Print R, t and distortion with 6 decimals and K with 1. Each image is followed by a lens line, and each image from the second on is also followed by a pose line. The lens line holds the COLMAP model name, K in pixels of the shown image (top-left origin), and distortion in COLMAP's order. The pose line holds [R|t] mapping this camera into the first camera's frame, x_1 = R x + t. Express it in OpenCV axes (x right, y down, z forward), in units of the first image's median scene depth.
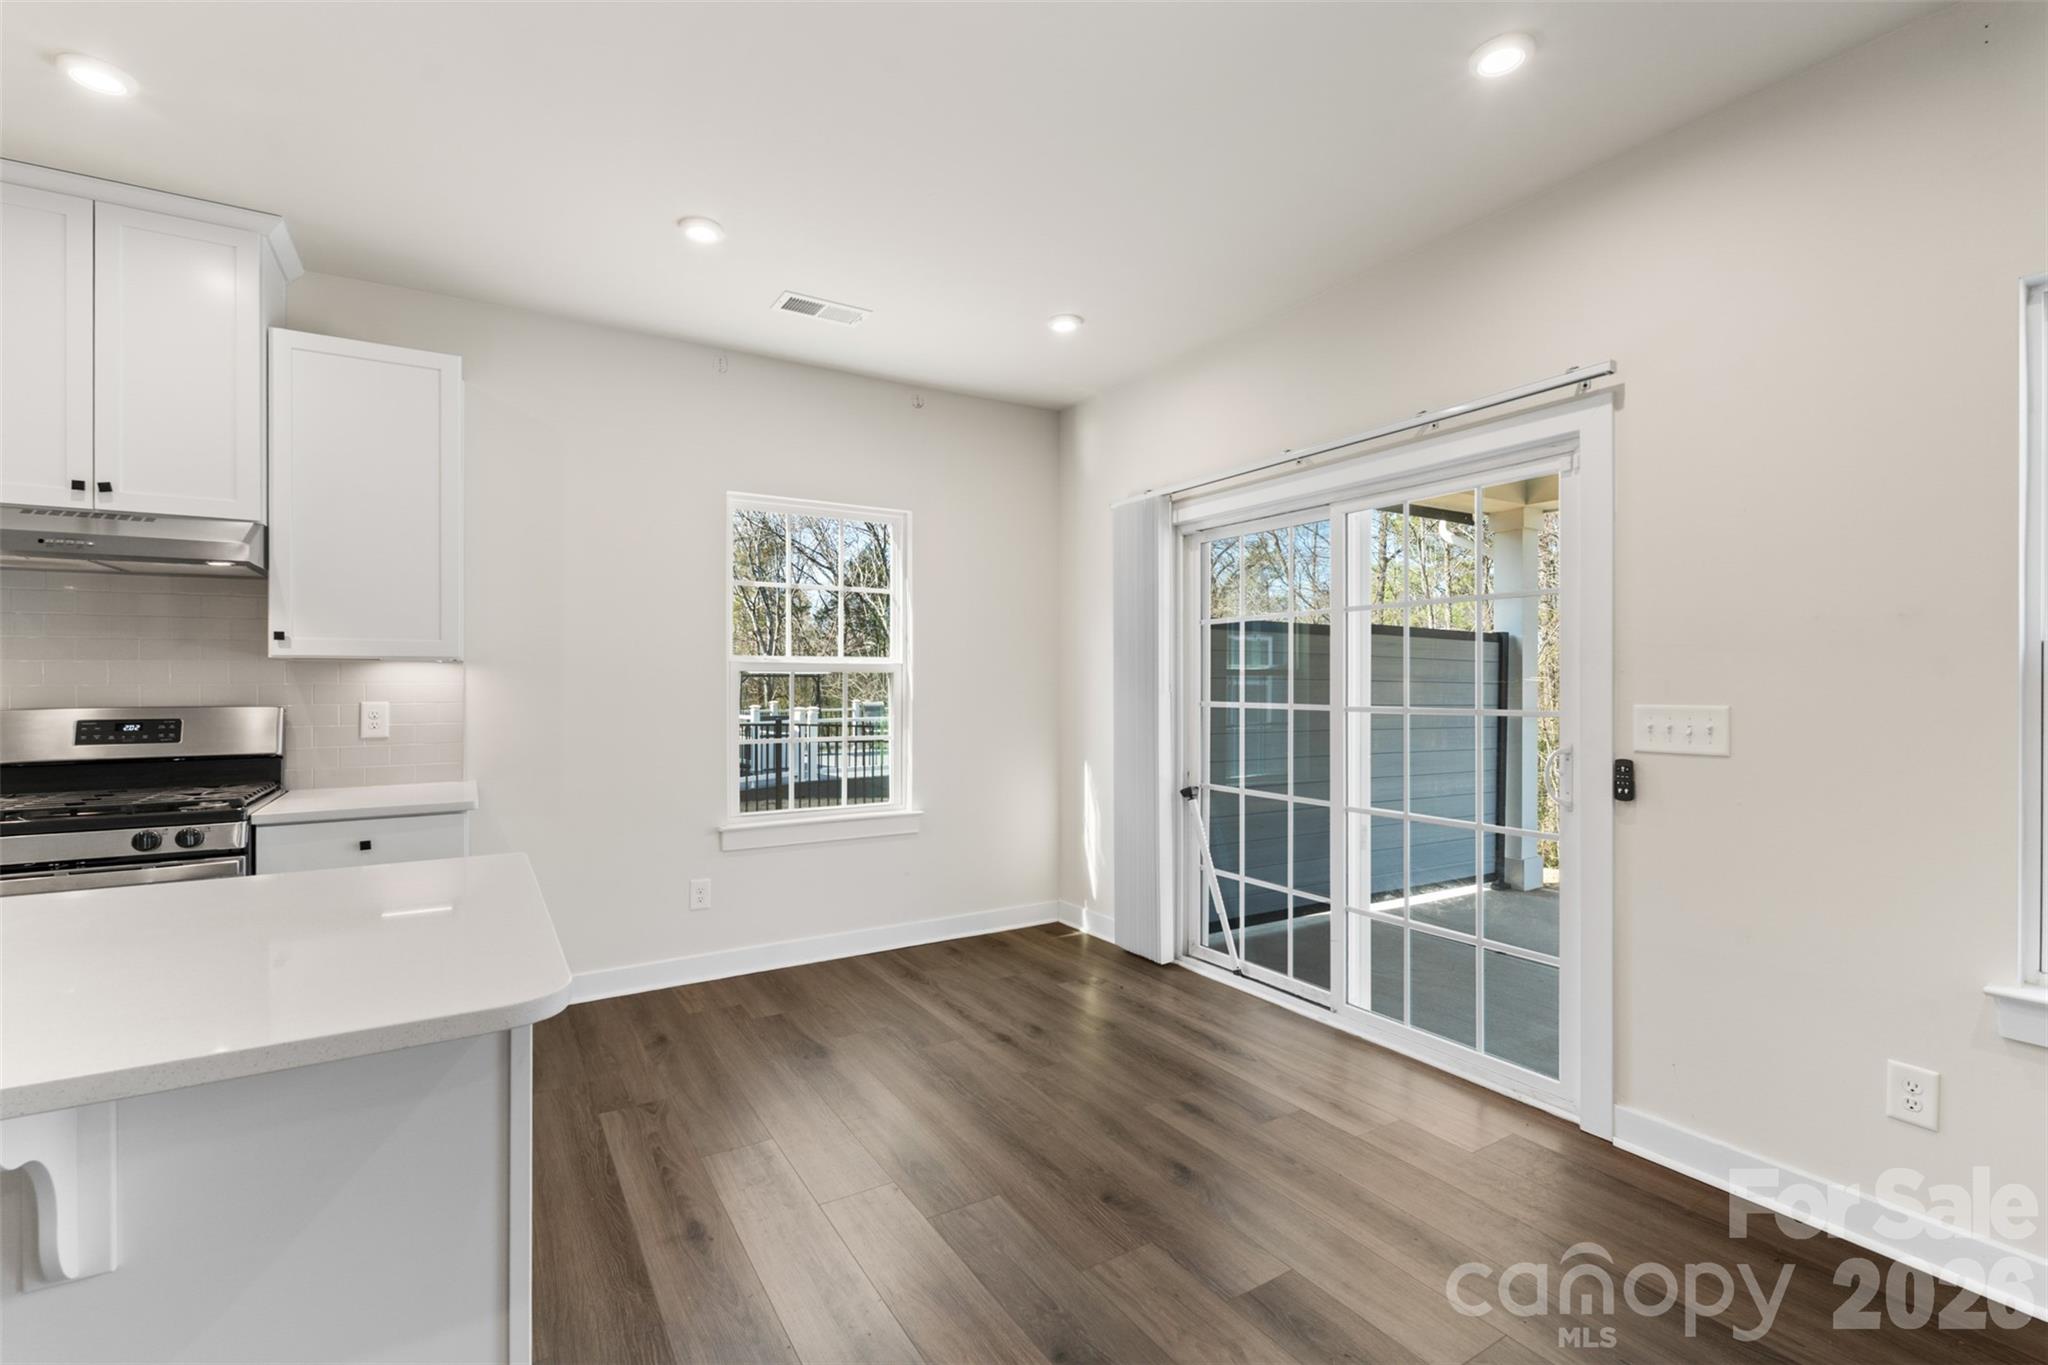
lens RADIAL K [[907.7, 0, 1024.0], [0, 907.7, 682.5], [0, 0, 1]] dist [-0.002318, -0.000235]
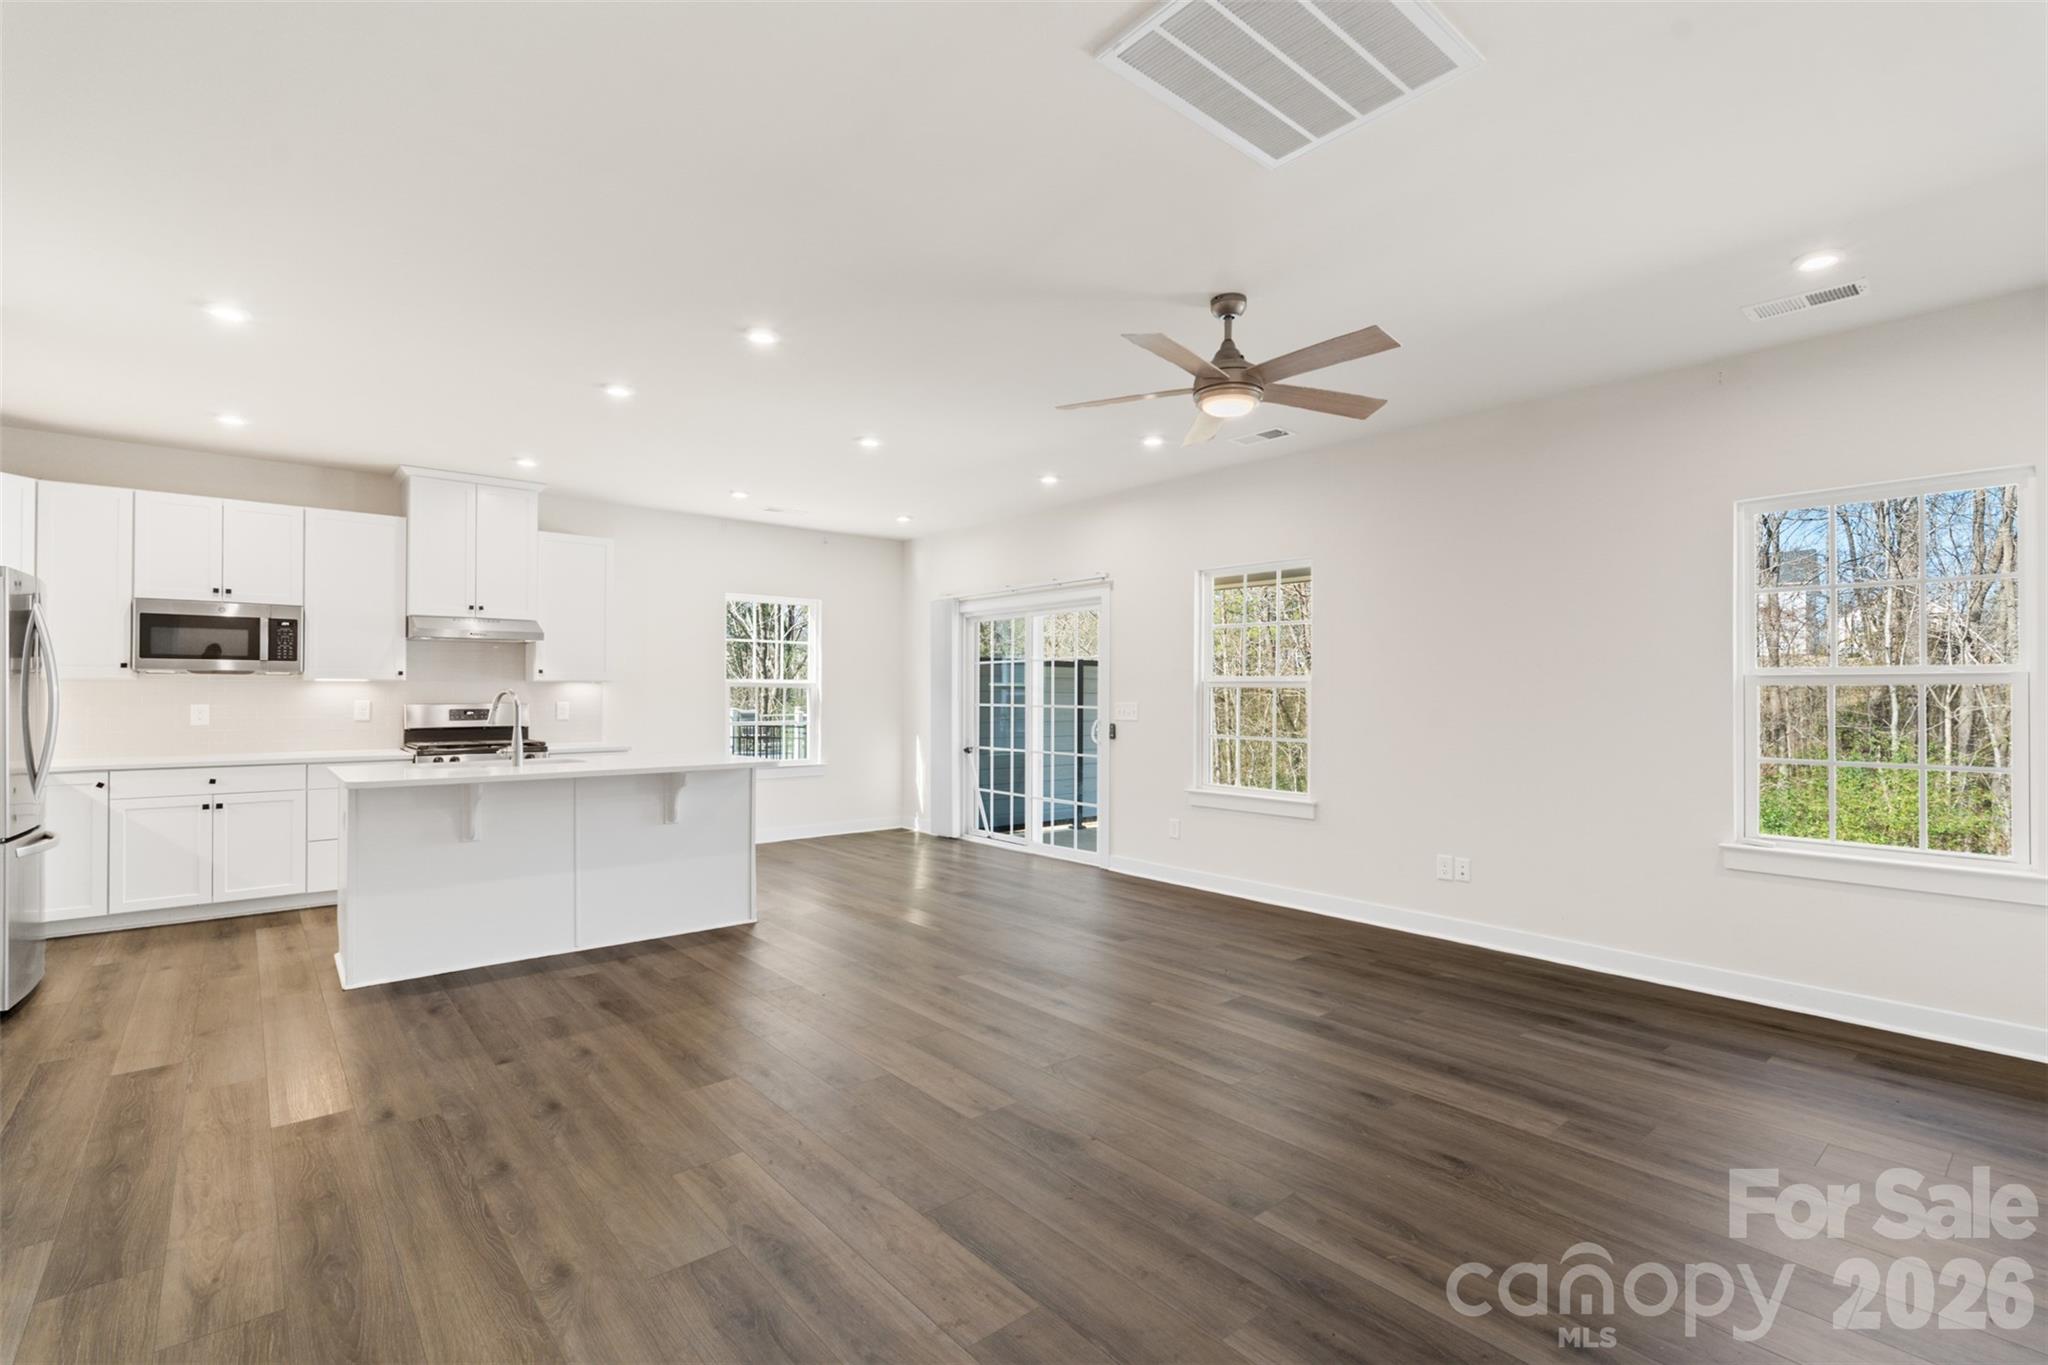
lens RADIAL K [[928.4, 0, 1024.0], [0, 928.4, 682.5], [0, 0, 1]] dist [-0.000269, 0.000036]
pose [[0.988902, 0.004901, 0.148487, 0.005499], [-0.003091, 0.999918, -0.012413, 0.000011], [-0.148536, 0.011816, 0.988836, -1.245545]]
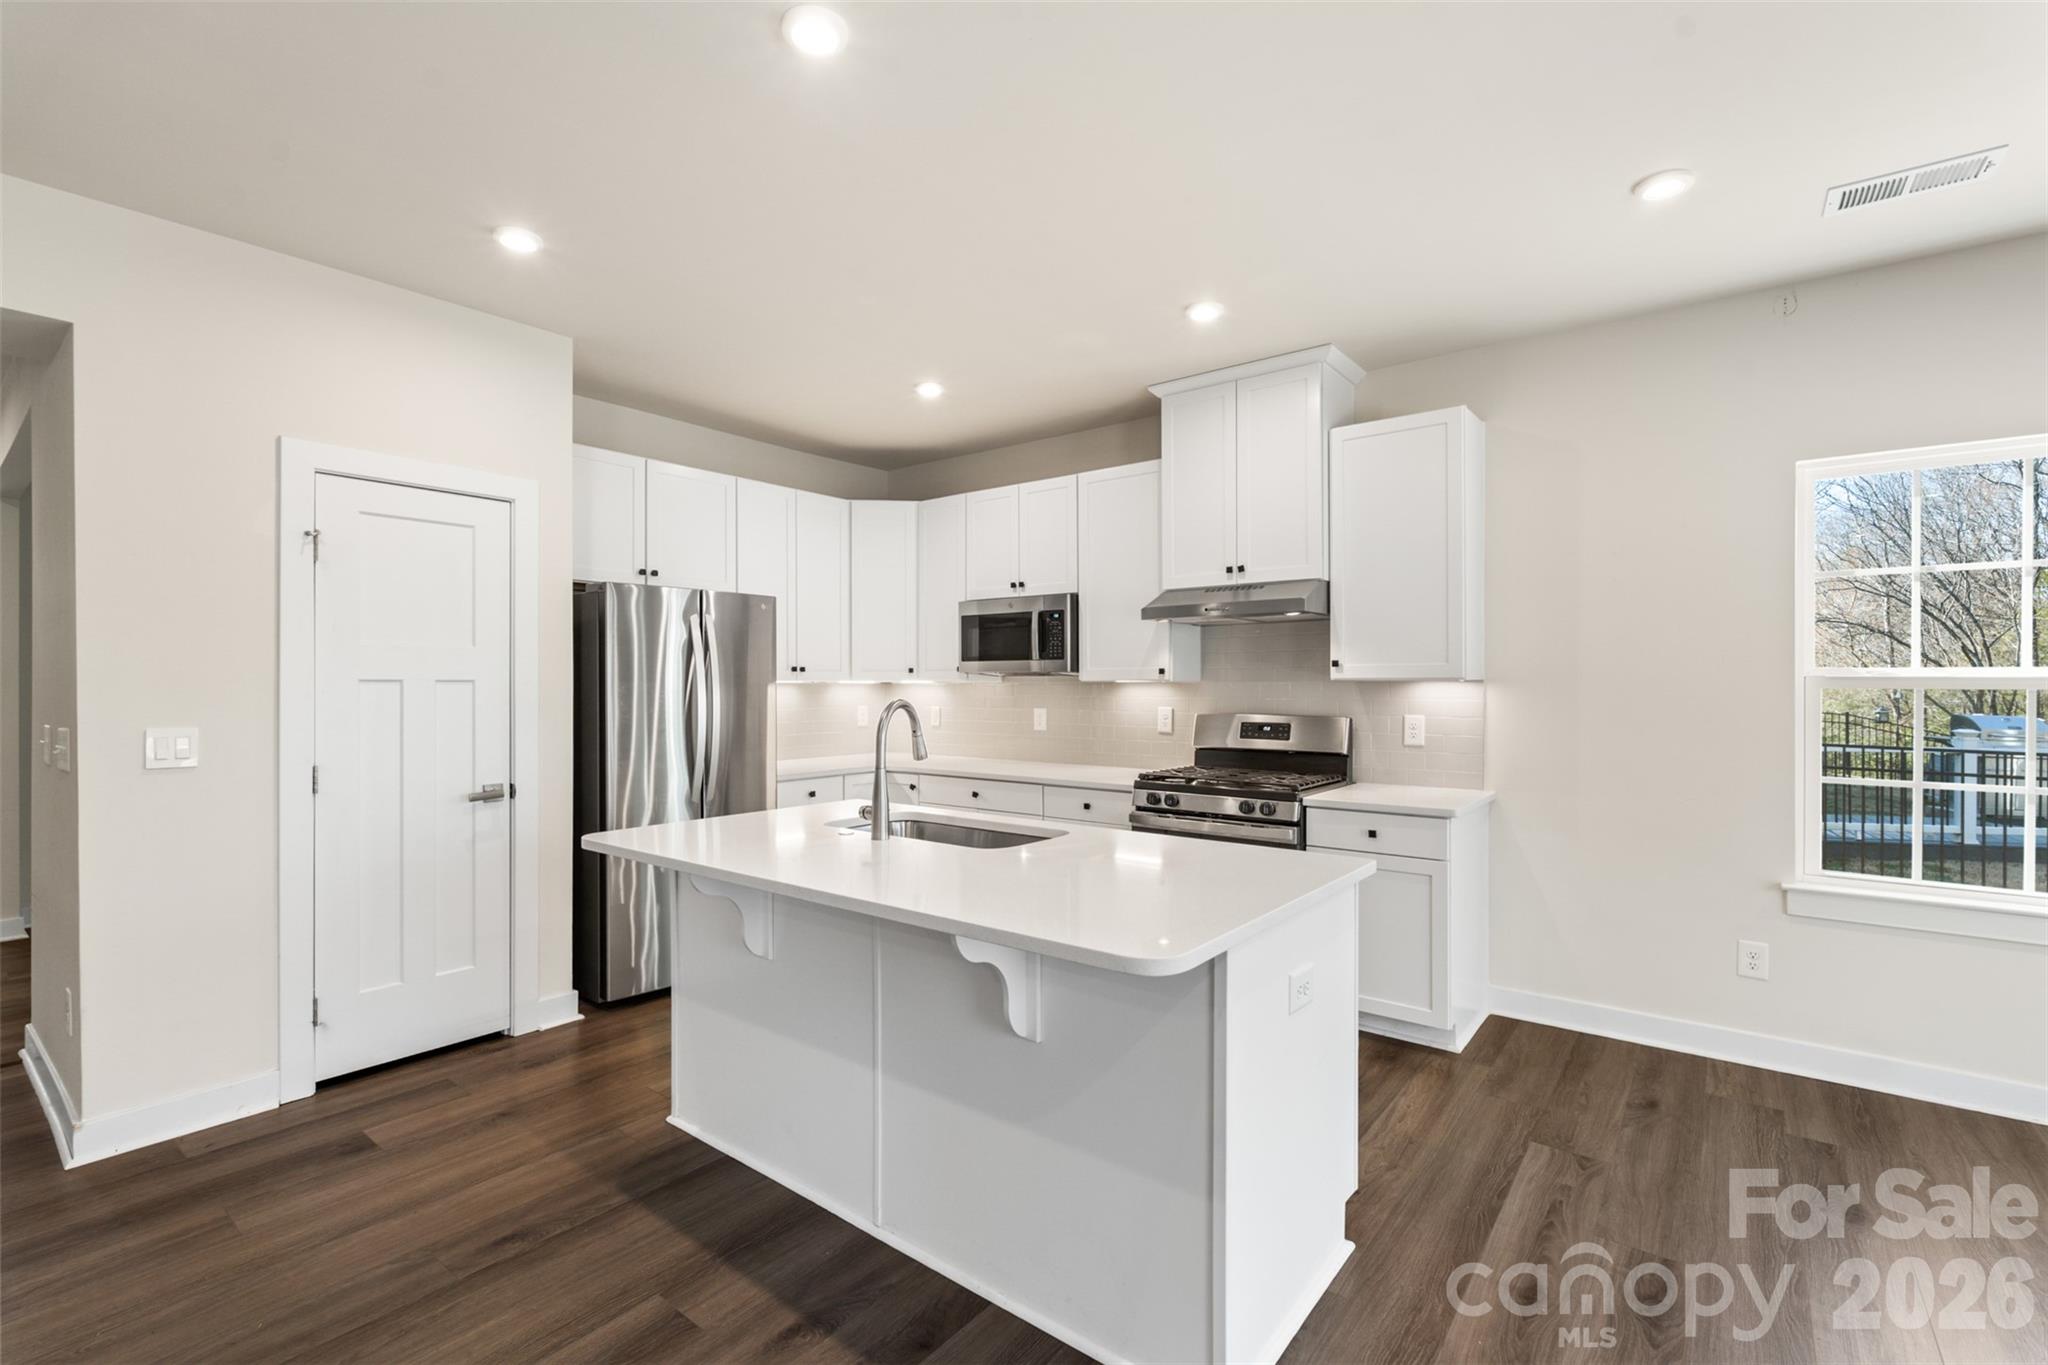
lens RADIAL K [[904.0, 0, 1031.4], [0, 904.0, 688.9], [0, 0, 1]] dist [0.000133, 0.000208]
pose [[0.348339, 0.007364, -0.937340, 0.219190], [-0.001012, 0.999972, 0.007480, -0.021799], [0.937368, -0.001657, 0.348337, 0.119017]]
